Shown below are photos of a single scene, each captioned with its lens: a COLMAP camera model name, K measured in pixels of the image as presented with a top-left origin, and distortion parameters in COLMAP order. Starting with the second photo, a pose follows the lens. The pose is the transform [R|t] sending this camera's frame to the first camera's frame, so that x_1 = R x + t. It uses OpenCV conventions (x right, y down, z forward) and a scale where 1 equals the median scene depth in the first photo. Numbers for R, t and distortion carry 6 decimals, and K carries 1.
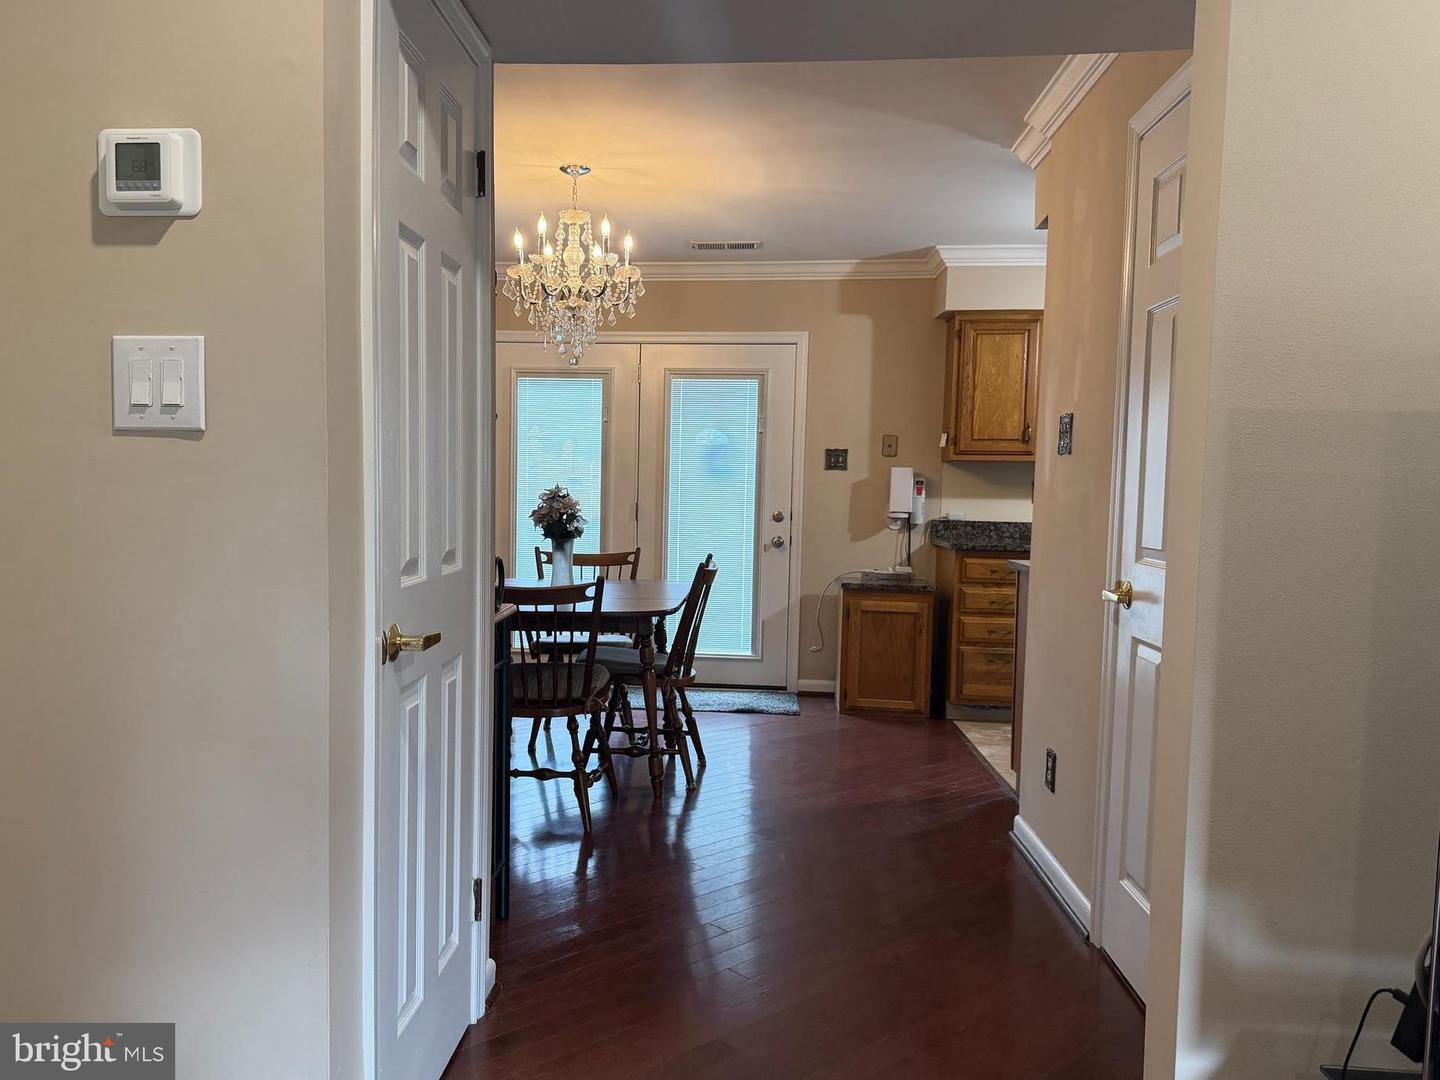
lens RADIAL K [[1156.9, 0, 639.6], [0, 1156.9, 558.8], [0, 0, 1]] dist [0.123429, -0.006248]
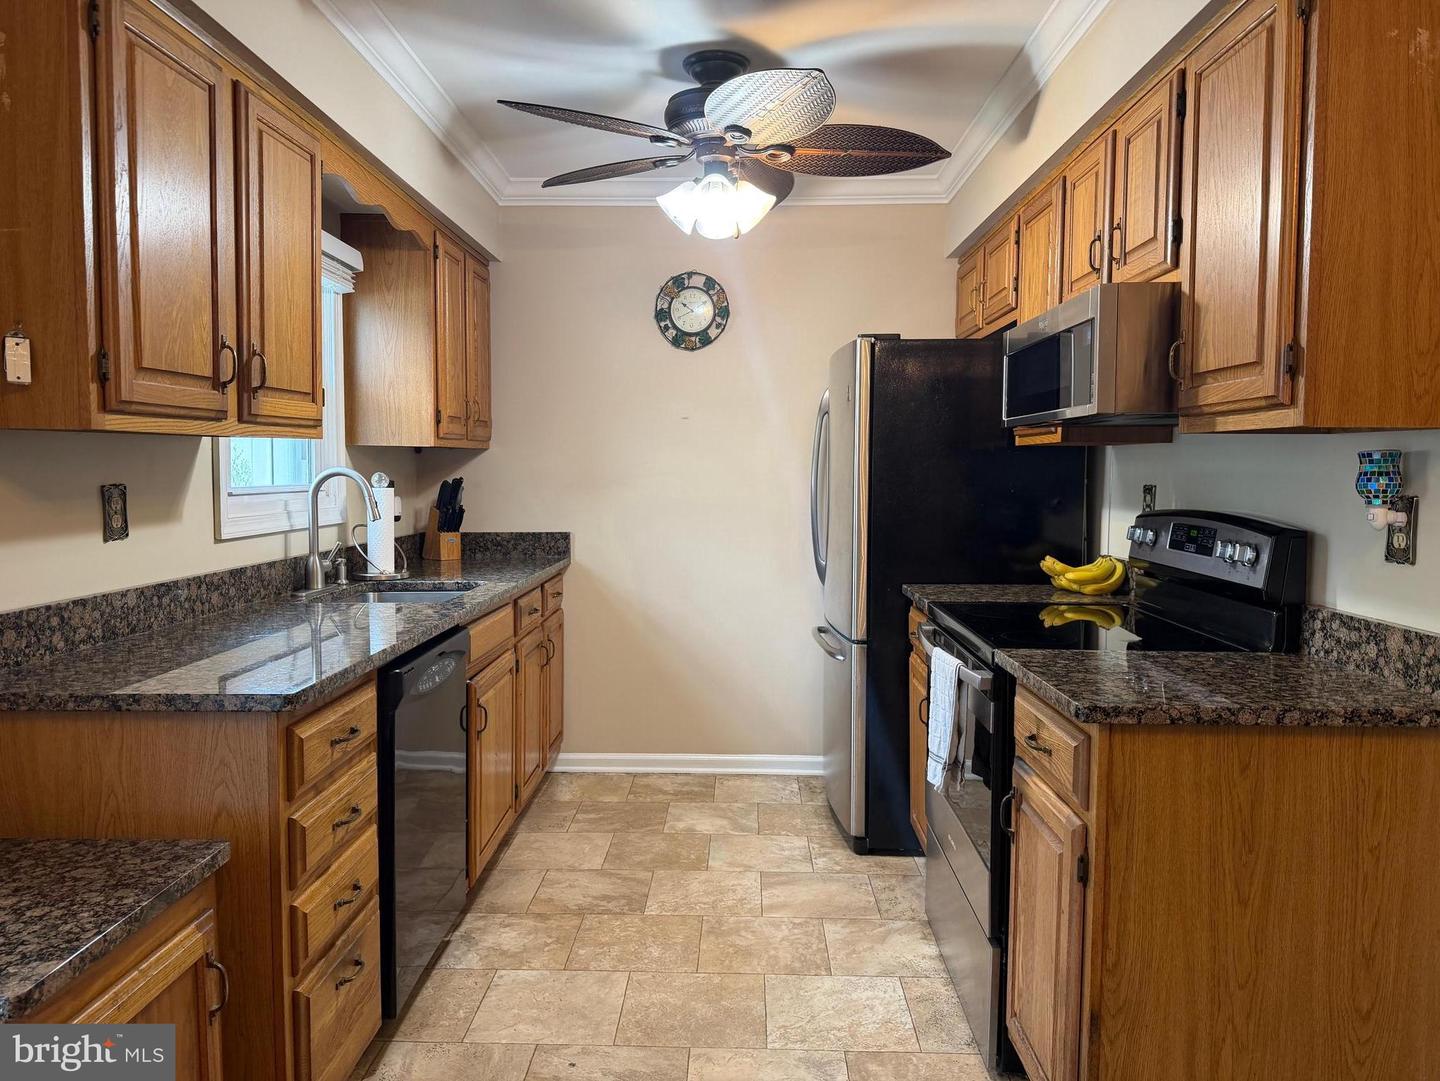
lens RADIAL K [[1016.5, 0, 714.2], [0, 1016.5, 535.8], [0, 0, 1]] dist [0.035419, -0.040313]
pose [[-0.074046, -0.088489, 0.993321, -0.016318], [0.056545, 0.994081, 0.092771, -0.068813], [-0.995650, 0.063037, -0.068604, 0.814245]]
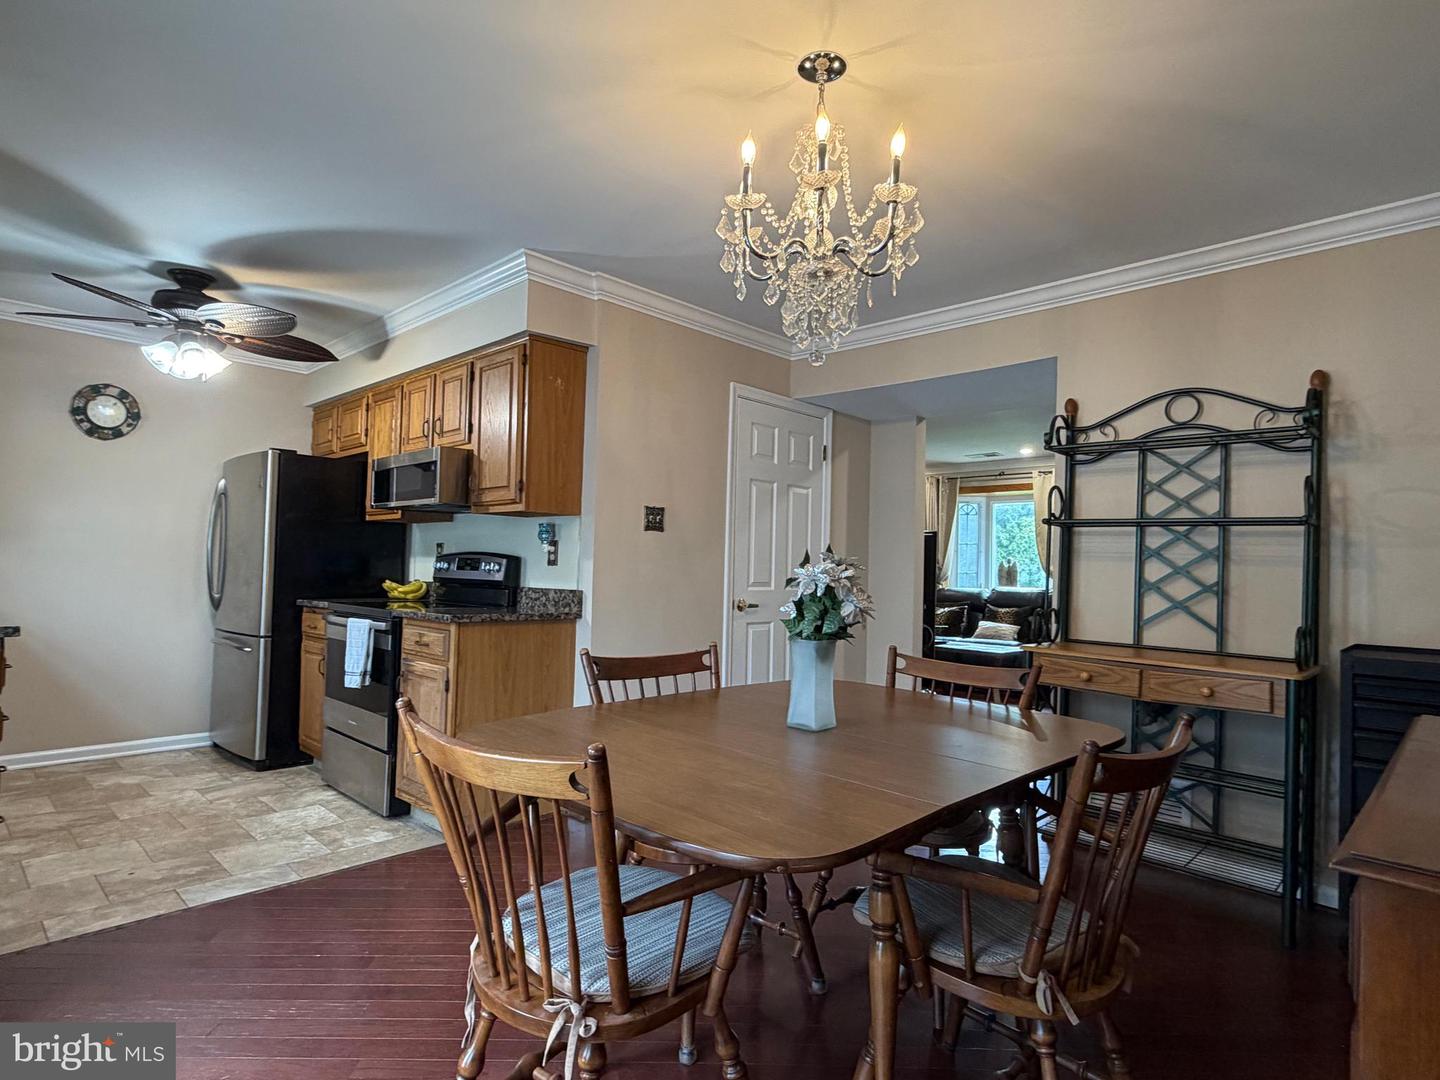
lens RADIAL K [[807.3, 0, 730.9], [0, 807.3, 536.8], [0, 0, 1]] dist [-0.000667, -0.000261]
pose [[-0.788781, -0.011982, 0.614558, -0.216020], [-0.000744, 0.999828, 0.018539, -0.056856], [-0.614674, 0.014166, -0.788654, 0.992152]]
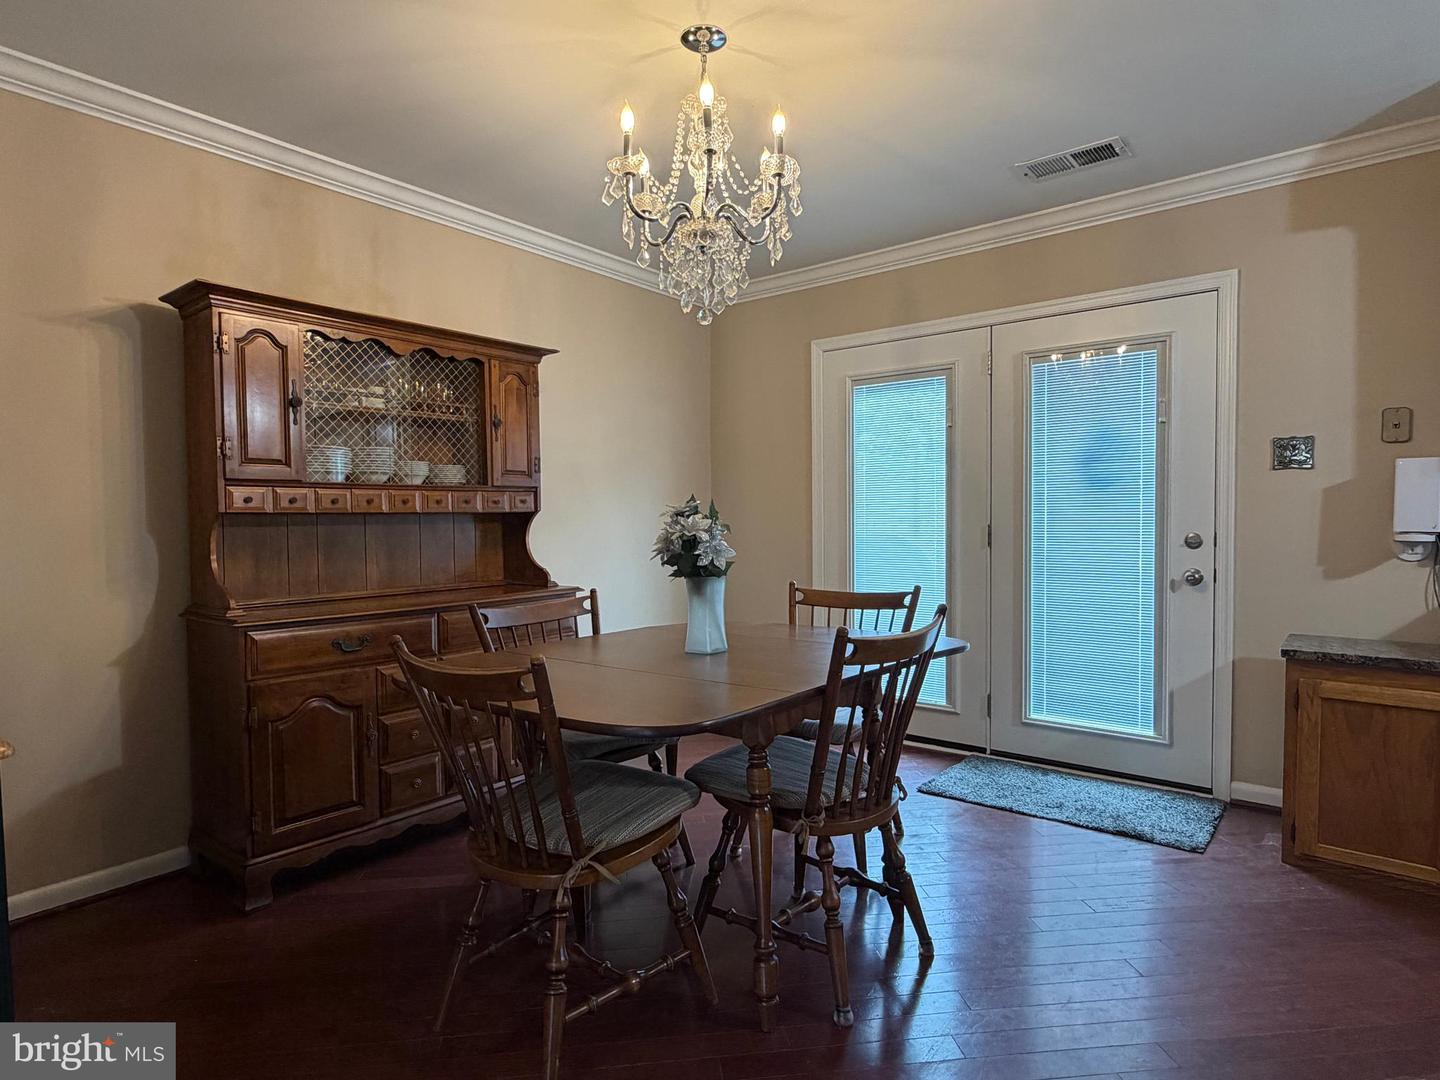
lens RADIAL K [[807.3, 0, 710.2], [0, 807.3, 542.1], [0, 0, 1]] dist [-0.000667, -0.000261]
pose [[0.832601, -0.006603, -0.553834, 0.147991], [-0.013288, 0.999403, -0.031893, -0.016784], [0.553714, 0.033913, 0.832016, 0.442980]]
